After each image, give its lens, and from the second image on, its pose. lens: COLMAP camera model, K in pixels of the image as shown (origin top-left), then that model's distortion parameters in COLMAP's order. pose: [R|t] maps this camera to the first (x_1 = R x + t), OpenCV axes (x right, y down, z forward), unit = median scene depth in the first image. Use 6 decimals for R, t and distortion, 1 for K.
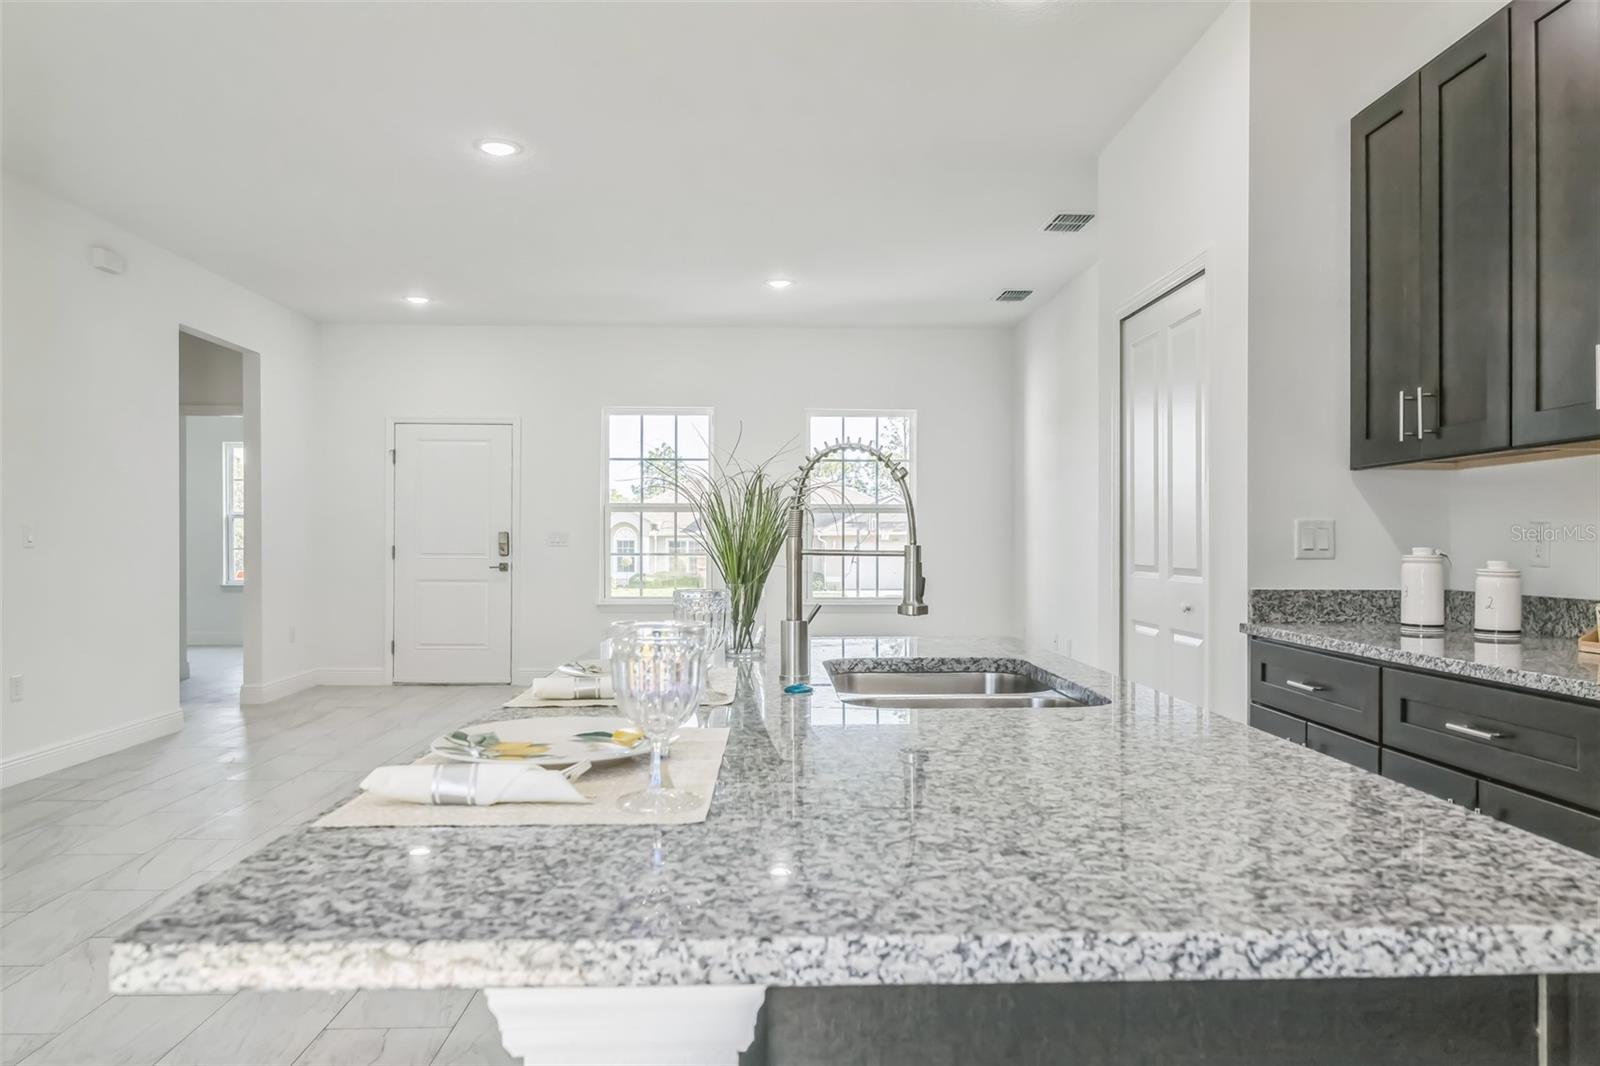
lens RADIAL K [[1087.9, 0, 783.1], [0, 1087.9, 531.1], [0, 0, 1]] dist [-0.000087, -0.000474]
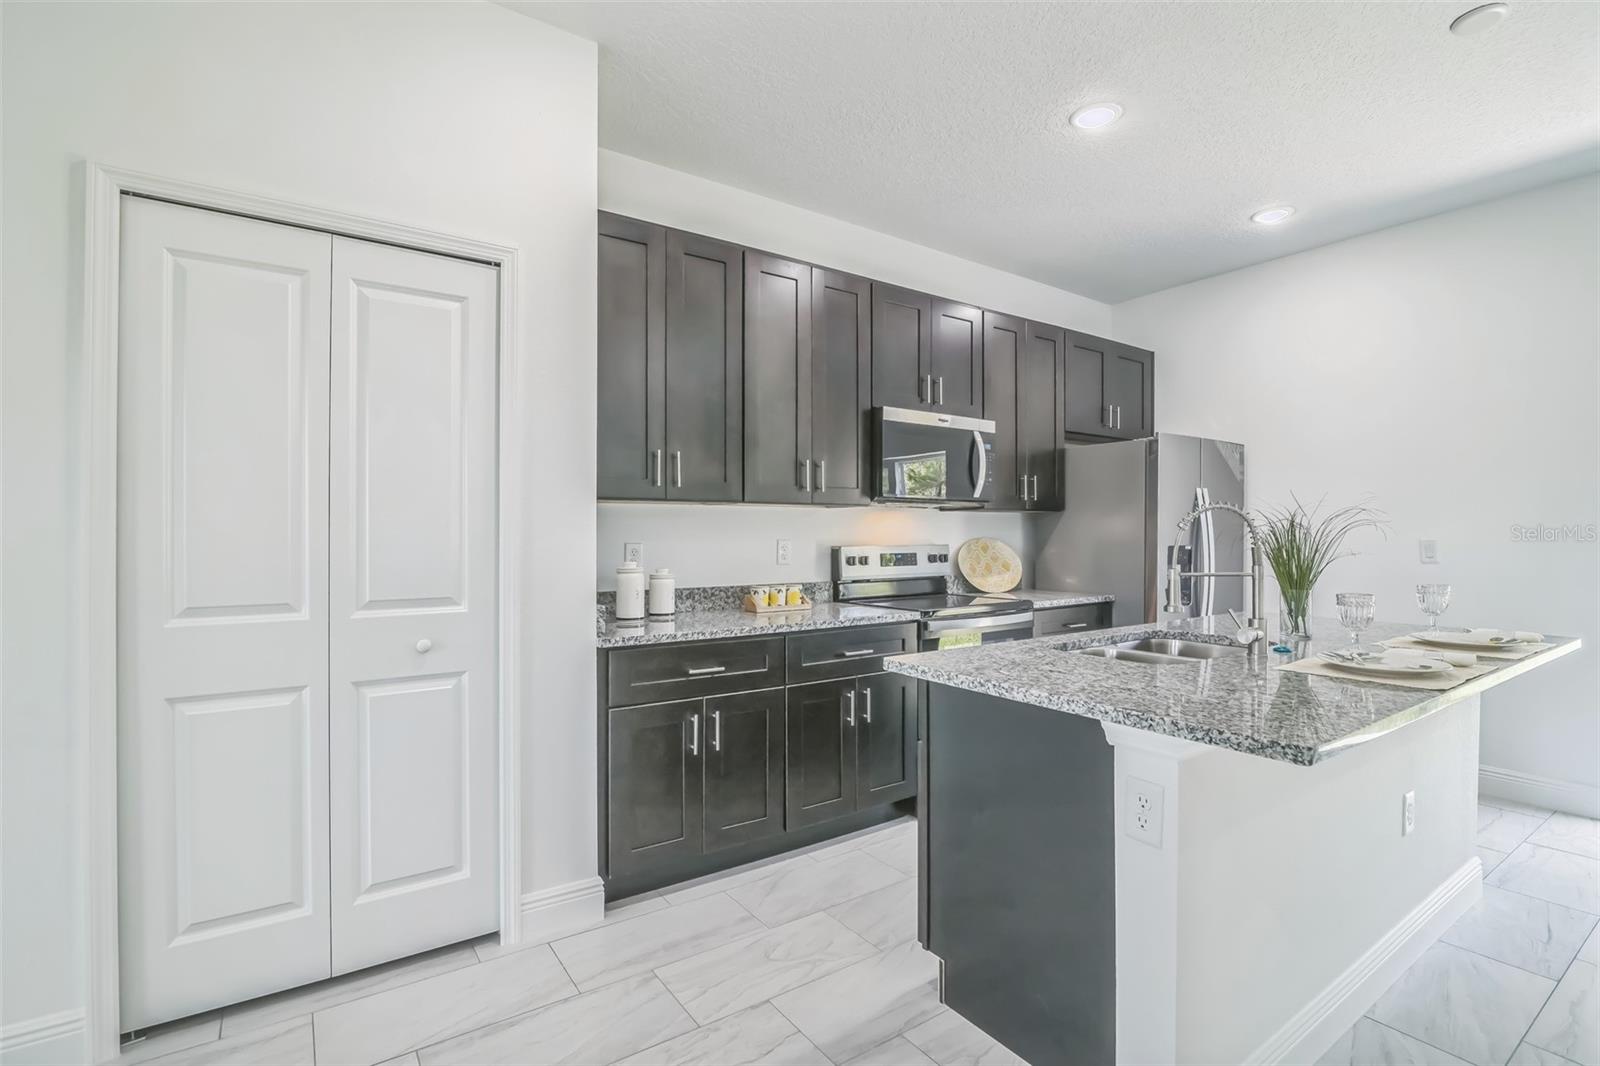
lens RADIAL K [[743.1, 0, 792.3], [0, 743.1, 536.8], [0, 0, 1]] dist [-0.009506, -0.001083]
pose [[-0.546740, 0.000413, 0.837302, -1.646004], [-0.004919, 0.999981, -0.003704, -0.073741], [-0.837288, -0.006144, -0.546728, 7.192440]]
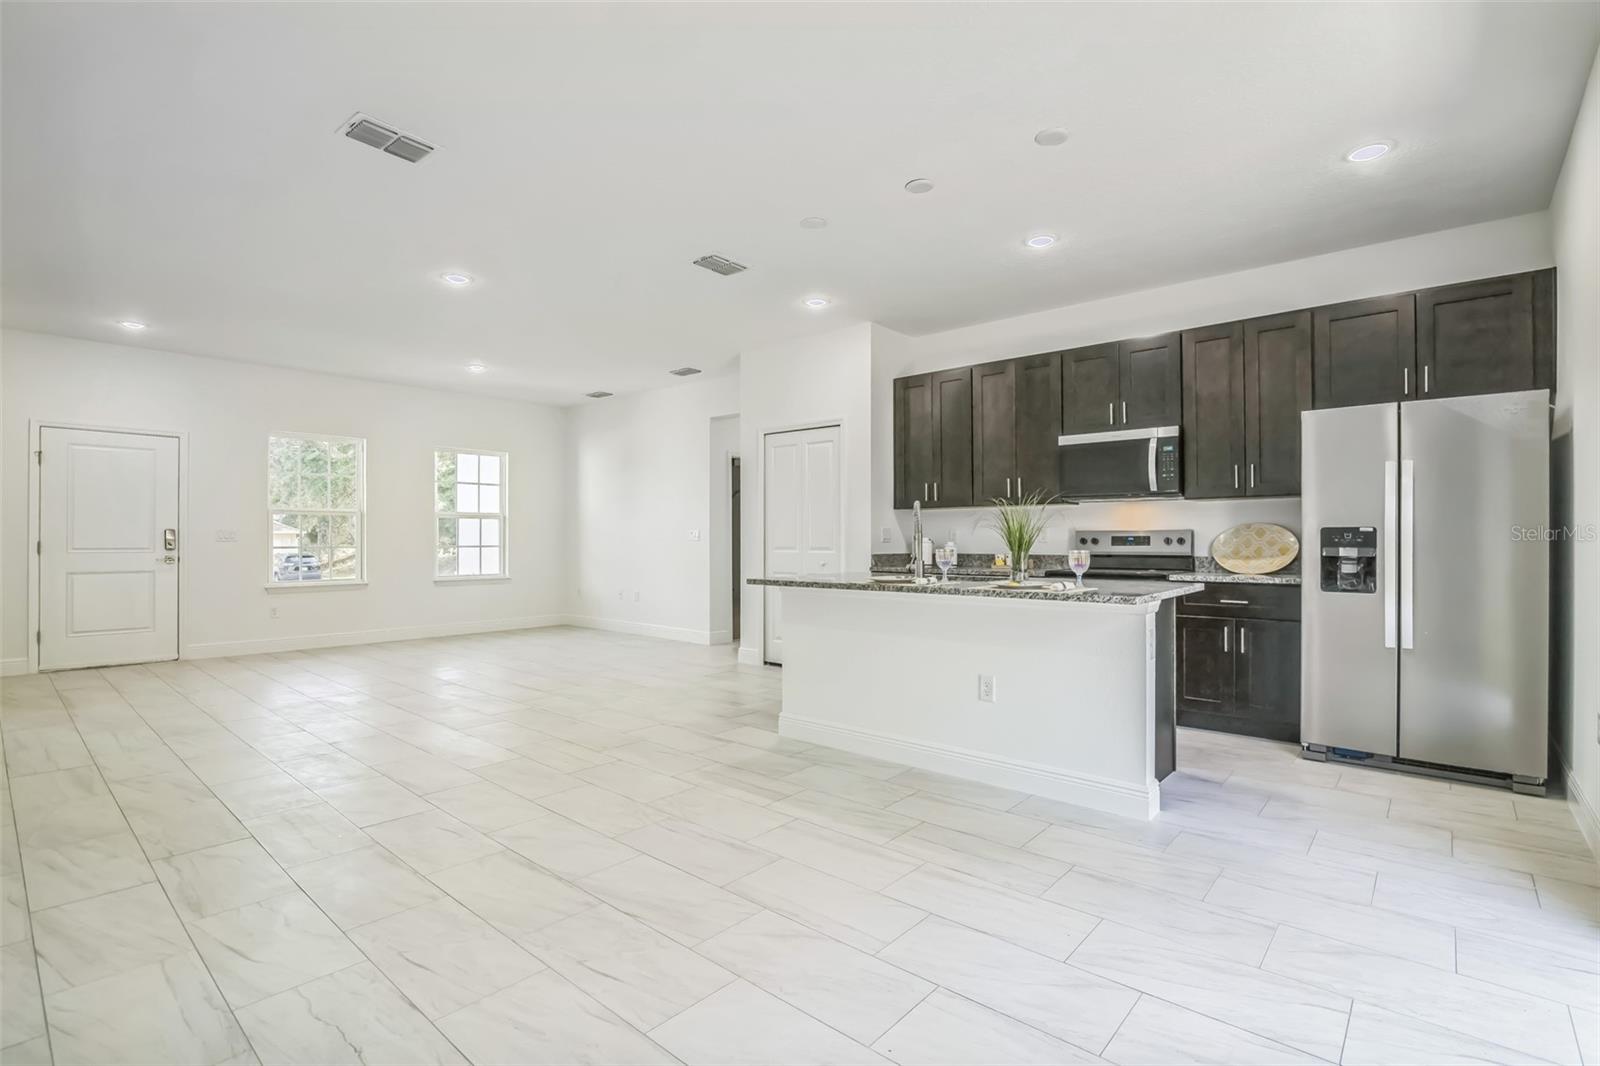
lens RADIAL K [[743.1, 0, 801.3], [0, 743.1, 535.6], [0, 0, 1]] dist [-0.009506, -0.001083]
pose [[0.678785, 0.002510, 0.734332, -5.675100], [-0.004541, 0.999989, 0.000779, 0.050891], [-0.734323, -0.003863, 0.678790, -0.429612]]
